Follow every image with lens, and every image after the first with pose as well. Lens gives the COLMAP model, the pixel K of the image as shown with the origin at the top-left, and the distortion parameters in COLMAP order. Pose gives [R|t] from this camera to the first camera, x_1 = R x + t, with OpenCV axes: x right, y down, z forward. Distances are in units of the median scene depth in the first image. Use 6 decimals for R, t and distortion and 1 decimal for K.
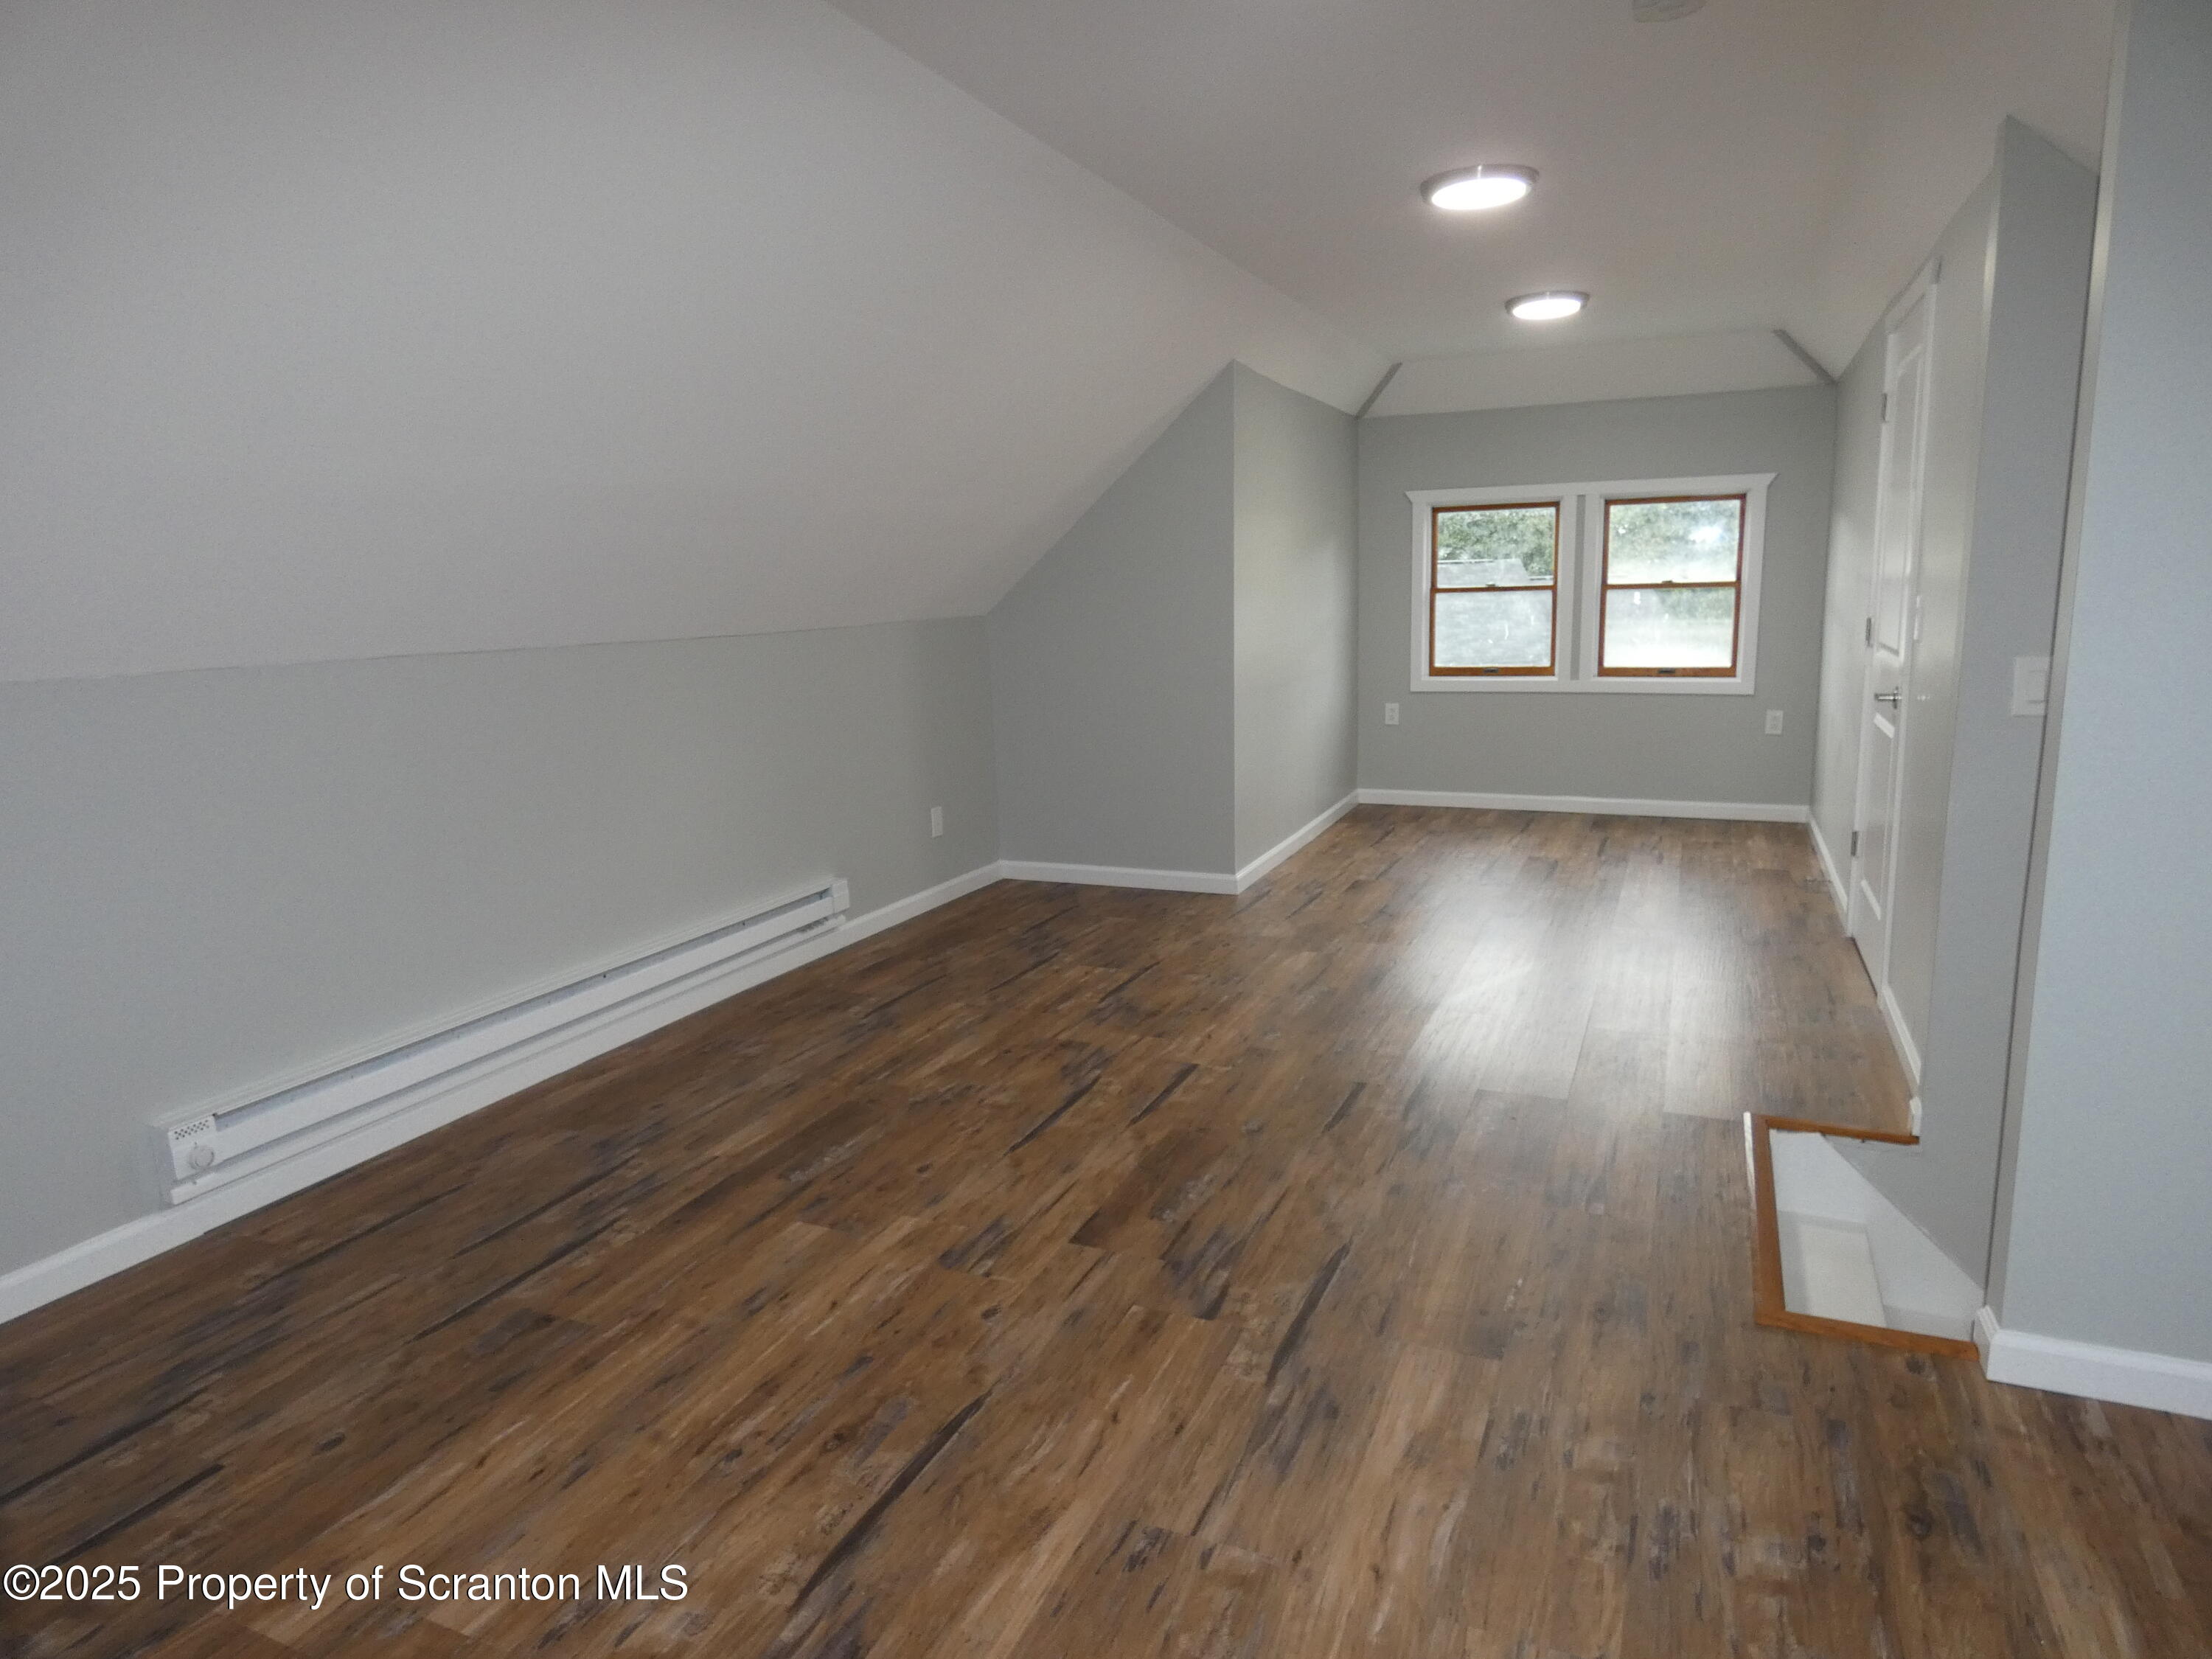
lens RADIAL K [[1324.6, 0, 1102.7], [0, 1324.6, 837.2], [0, 0, 1]] dist [-0.002322, -0.000086]
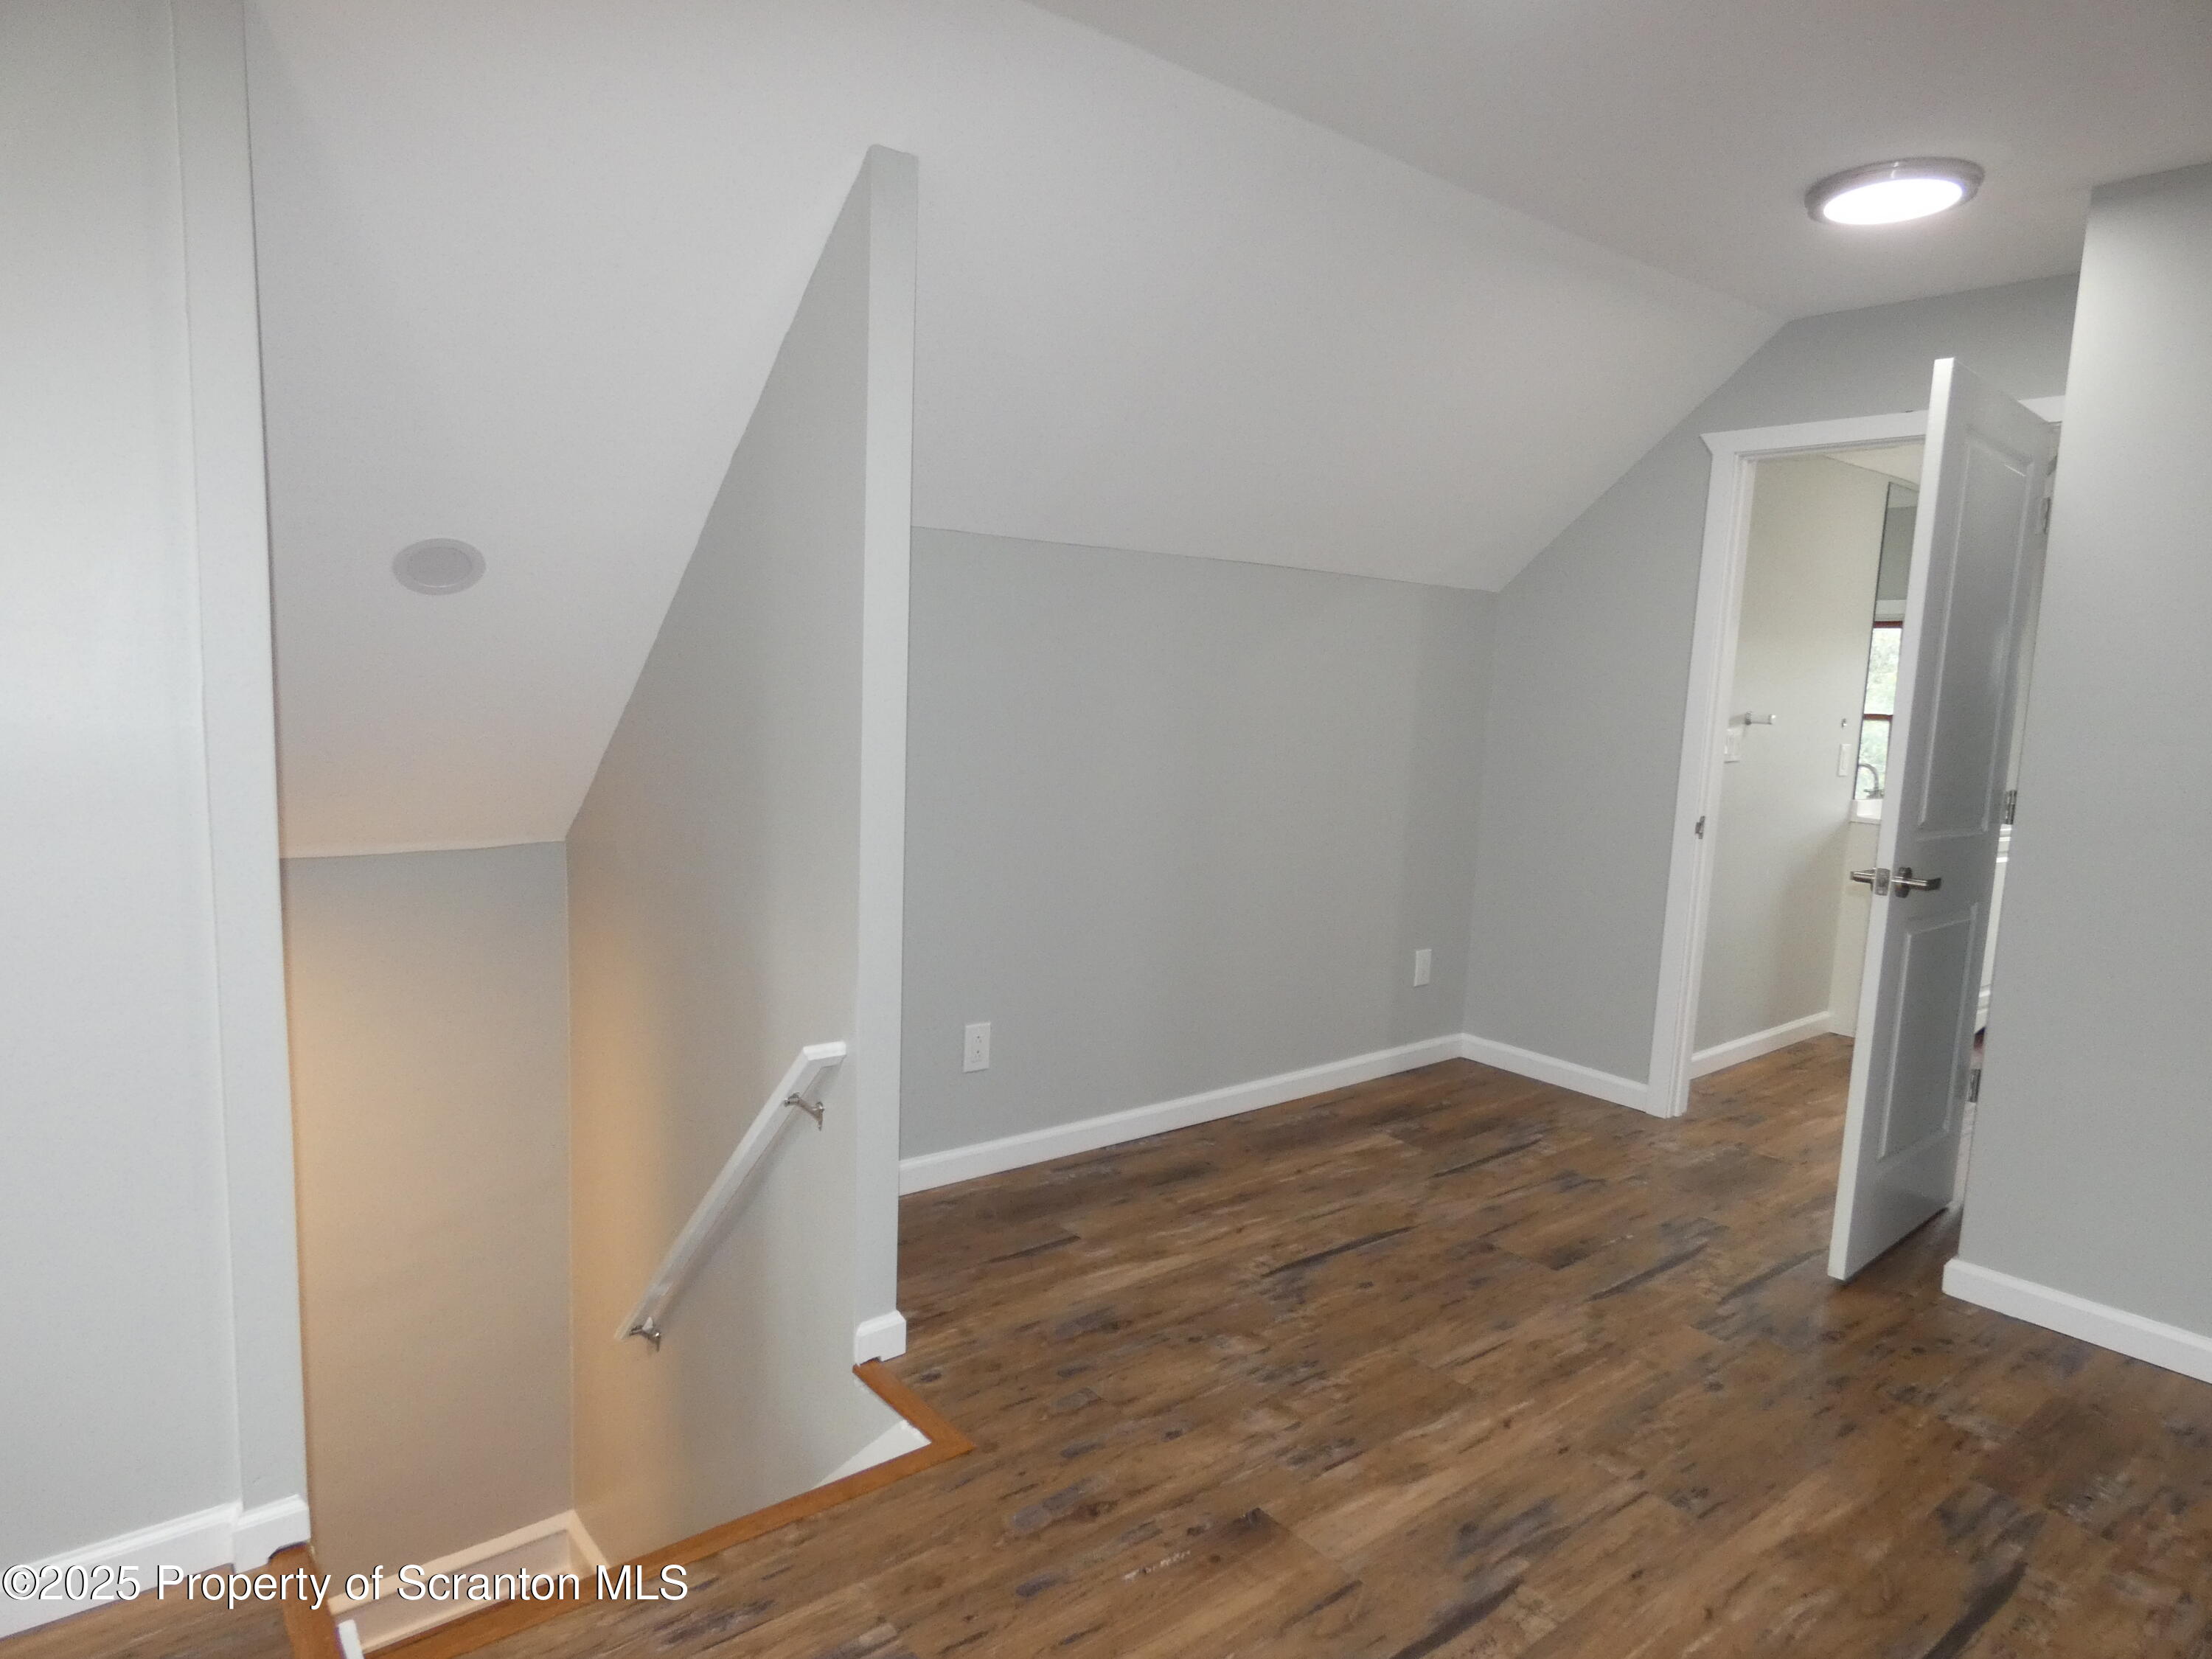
lens RADIAL K [[1324.6, 0, 1103.1], [0, 1324.6, 822.8], [0, 0, 1]] dist [-0.002322, -0.000086]
pose [[-0.891372, -0.053881, 0.450058, 0.000609], [0.076926, 0.960523, 0.267352, -0.259738], [-0.446697, 0.272932, -0.852039, 1.333368]]
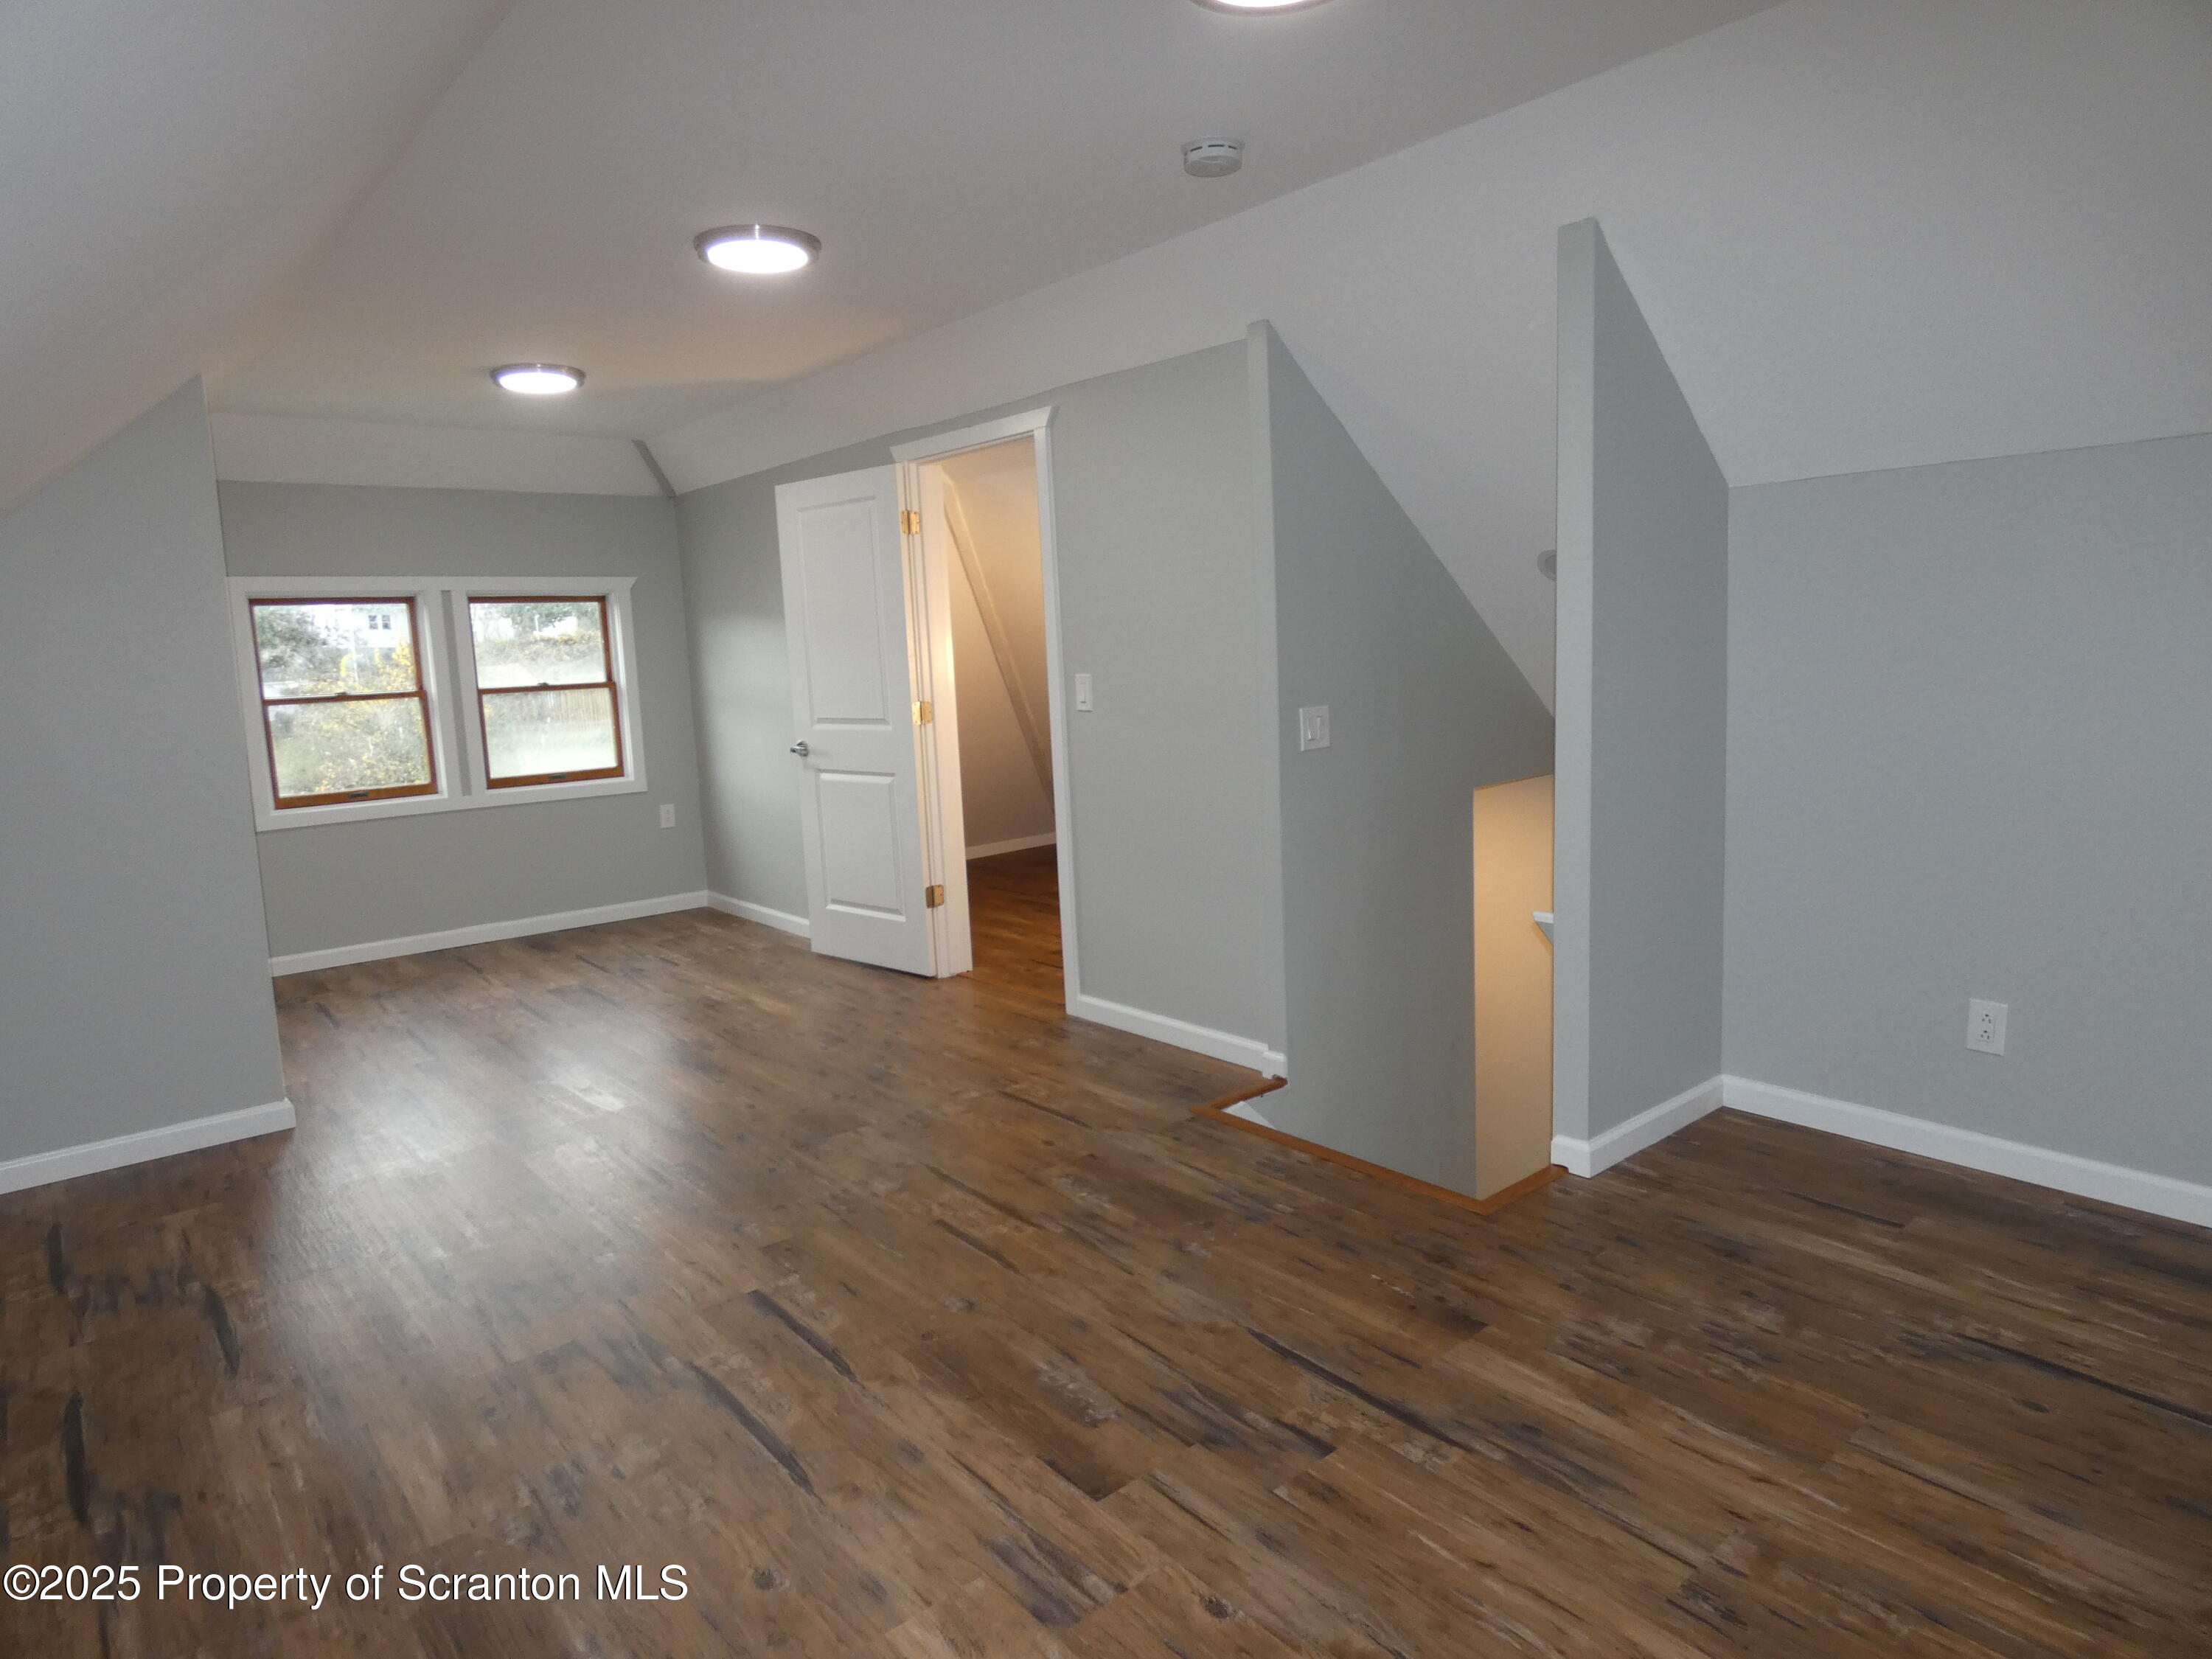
lens RADIAL K [[1324.6, 0, 1108.6], [0, 1324.6, 830.0], [0, 0, 1]] dist [-0.002322, -0.000086]
pose [[0.437935, -0.117317, 0.891319, -0.616620], [0.200002, 0.979317, 0.030631, -0.090052], [-0.876477, 0.164851, 0.452340, 0.546032]]
